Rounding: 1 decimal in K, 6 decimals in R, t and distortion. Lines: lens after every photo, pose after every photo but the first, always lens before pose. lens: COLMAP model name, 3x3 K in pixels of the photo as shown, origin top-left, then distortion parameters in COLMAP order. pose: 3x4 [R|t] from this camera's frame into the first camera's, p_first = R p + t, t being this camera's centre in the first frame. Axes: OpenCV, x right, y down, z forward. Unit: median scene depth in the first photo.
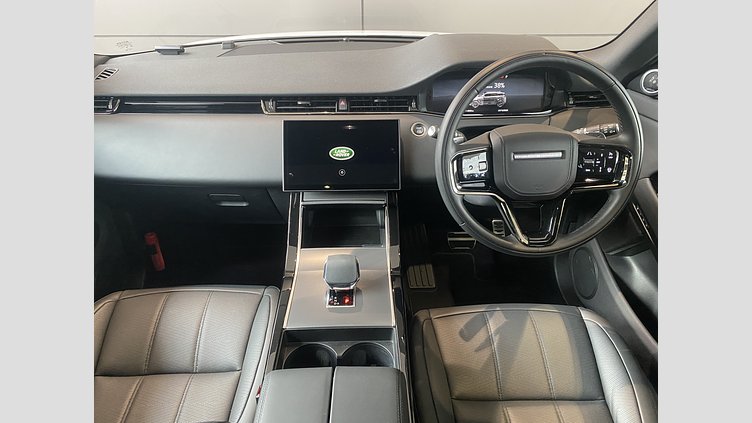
lens RADIAL K [[428.5, 0, 376.0], [0, 428.5, 211.5], [0, 0, 1]] dist [0.000866, -0.000538]
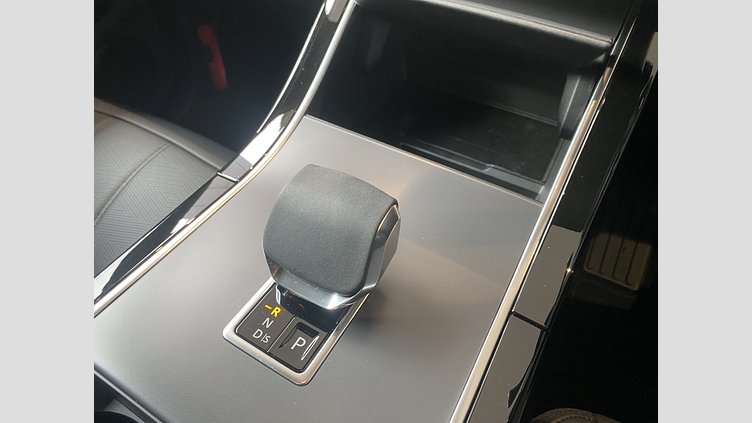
lens RADIAL K [[428.5, 0, 376.0], [0, 428.5, 211.5], [0, 0, 1]] dist [0.000866, -0.000538]
pose [[0.846339, 0.397544, -0.354498, 0.032845], [-0.285596, 0.900479, 0.327983, 0.024742], [0.449606, -0.176341, 0.875647, 0.680871]]
